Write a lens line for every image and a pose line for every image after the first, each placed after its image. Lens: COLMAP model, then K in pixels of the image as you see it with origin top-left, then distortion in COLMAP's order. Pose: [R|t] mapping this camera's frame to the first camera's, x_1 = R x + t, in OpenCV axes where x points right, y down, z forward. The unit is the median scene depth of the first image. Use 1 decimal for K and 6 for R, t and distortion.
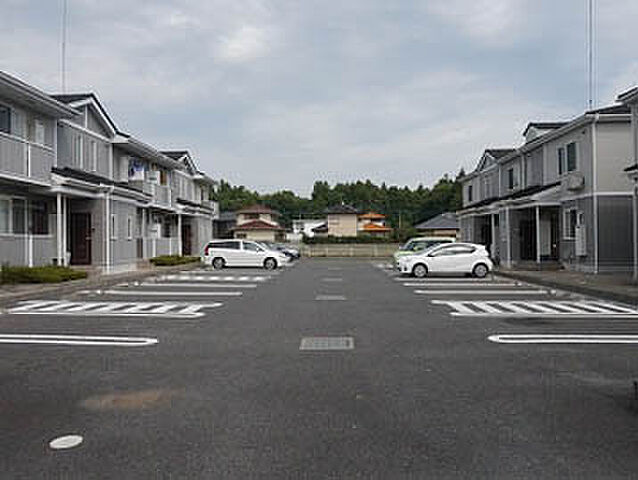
lens RADIAL K [[482.7, 0, 319.0], [0, 482.7, 240.0], [0, 0, 1]] dist [-0.017537, -0.001579]
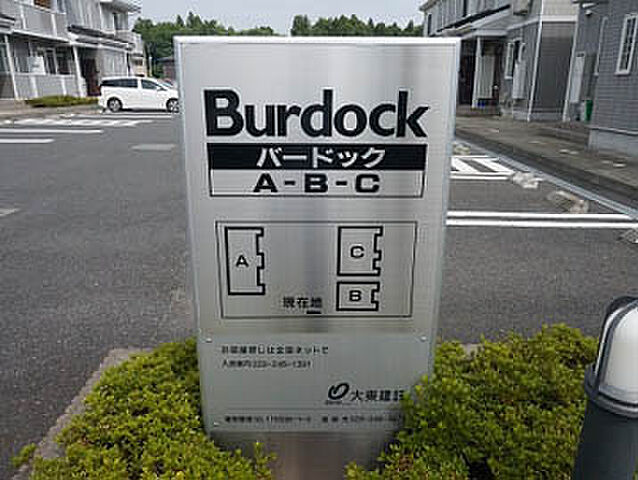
lens RADIAL K [[482.7, 0, 319.0], [0, 482.7, 240.0], [0, 0, 1]] dist [-0.017537, -0.001579]
pose [[0.999796, 0.004700, 0.019663, 0.166344], [-0.010506, 0.951750, 0.306695, 0.011864], [-0.017273, -0.306839, 0.951605, 0.117299]]
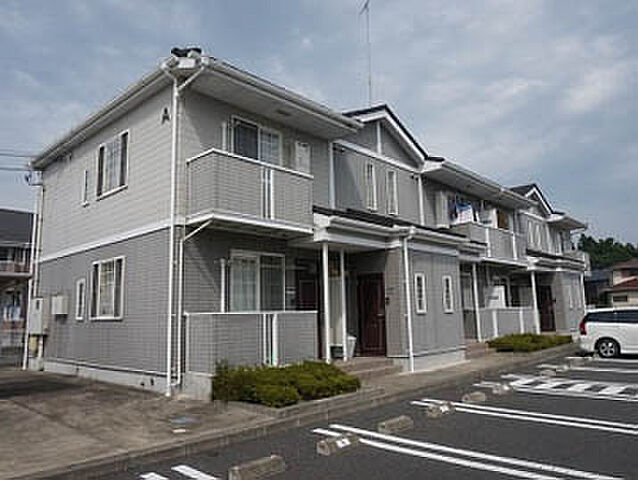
lens RADIAL K [[482.7, 0, 319.0], [0, 482.7, 240.0], [0, 0, 1]] dist [-0.017537, -0.001579]
pose [[0.761130, -0.112327, -0.638798, -0.104788], [0.024174, 0.989118, -0.145123, -0.007232], [0.648148, 0.095015, 0.755563, 0.380875]]
